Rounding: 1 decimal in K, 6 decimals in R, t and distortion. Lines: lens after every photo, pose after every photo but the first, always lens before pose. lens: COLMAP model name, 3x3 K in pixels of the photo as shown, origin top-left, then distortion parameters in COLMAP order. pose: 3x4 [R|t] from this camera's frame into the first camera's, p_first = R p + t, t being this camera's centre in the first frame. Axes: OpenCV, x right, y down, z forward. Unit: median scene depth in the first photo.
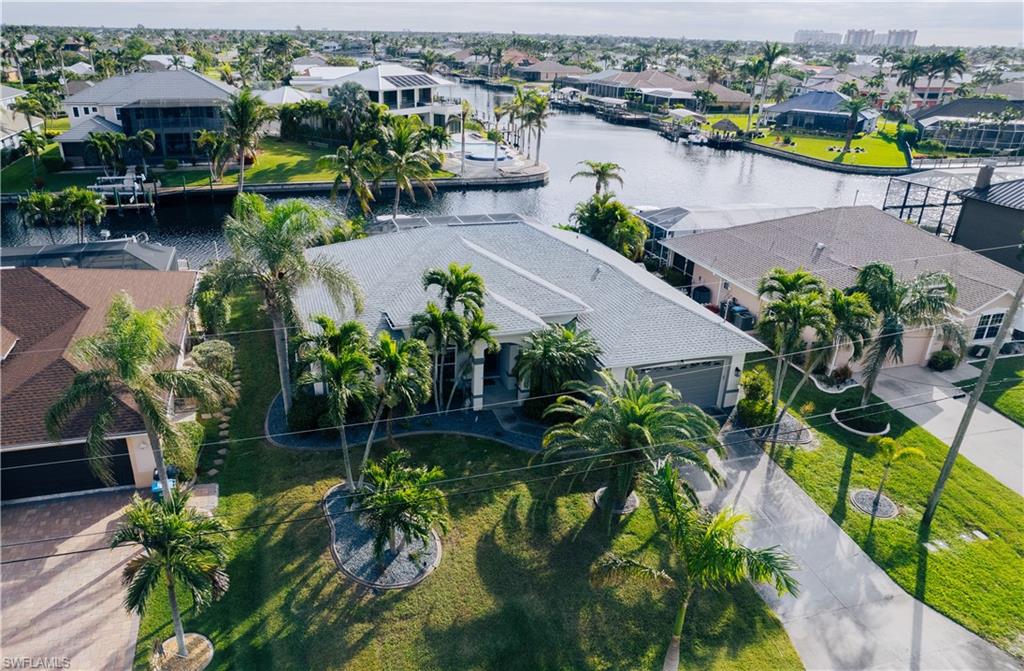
lens RADIAL K [[736.9, 0, 509.2], [0, 736.9, 343.6], [0, 0, 1]] dist [-0.044132, 0.030155]
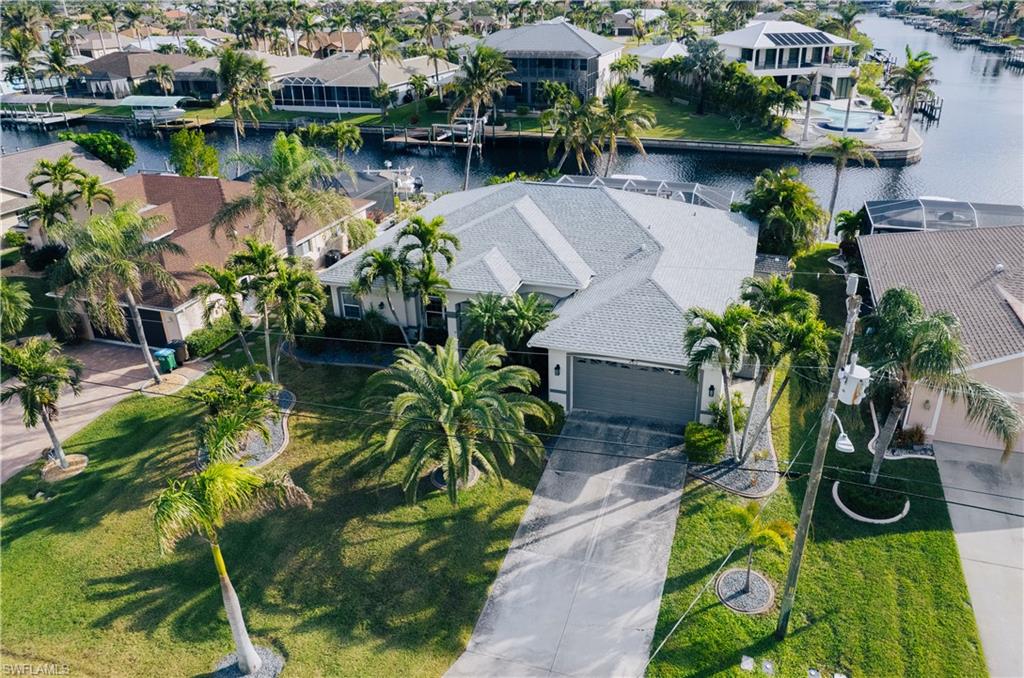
lens RADIAL K [[756.5, 0, 536.3], [0, 756.5, 312.3], [0, 0, 1]] dist [-0.043047, 0.025821]
pose [[0.829734, 0.196363, -0.522478, 0.243609], [-0.192707, 0.979295, 0.062015, -0.027055], [0.523837, 0.049229, 0.850395, 0.070177]]
